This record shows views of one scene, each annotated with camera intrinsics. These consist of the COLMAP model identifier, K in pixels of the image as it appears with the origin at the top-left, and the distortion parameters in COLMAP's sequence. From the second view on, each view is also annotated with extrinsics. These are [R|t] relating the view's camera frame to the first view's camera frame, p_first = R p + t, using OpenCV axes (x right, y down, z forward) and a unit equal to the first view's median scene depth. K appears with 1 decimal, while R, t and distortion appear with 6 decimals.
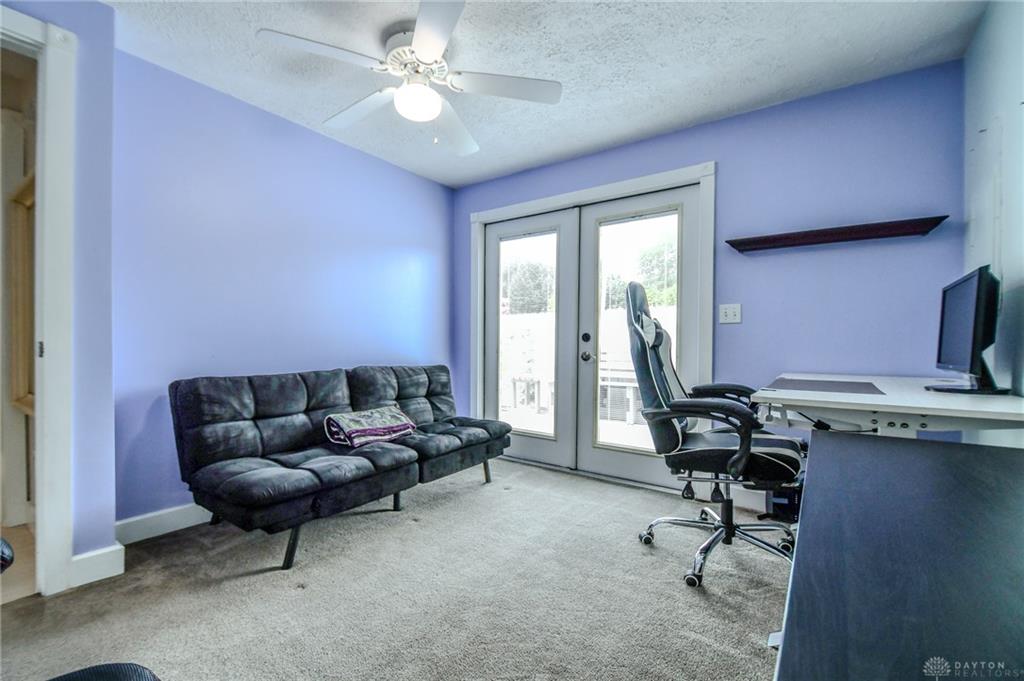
lens RADIAL K [[442.6, 0, 504.8], [0, 442.6, 346.7], [0, 0, 1]] dist [0.001341, -0.010163]
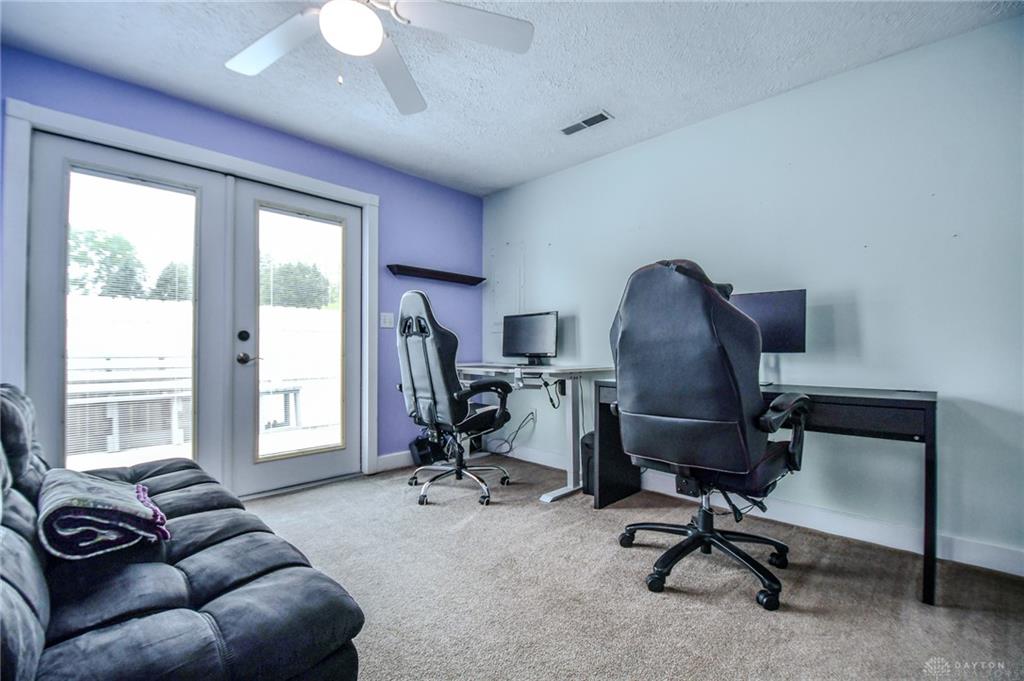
lens RADIAL K [[442.6, 0, 504.8], [0, 442.6, 346.7], [0, 0, 1]] dist [0.001341, -0.010163]
pose [[0.156932, -0.000787, 0.987609, -0.575178], [0.003015, 0.999995, 0.000318, 0.001245], [-0.987605, 0.002928, 0.156933, 0.382043]]
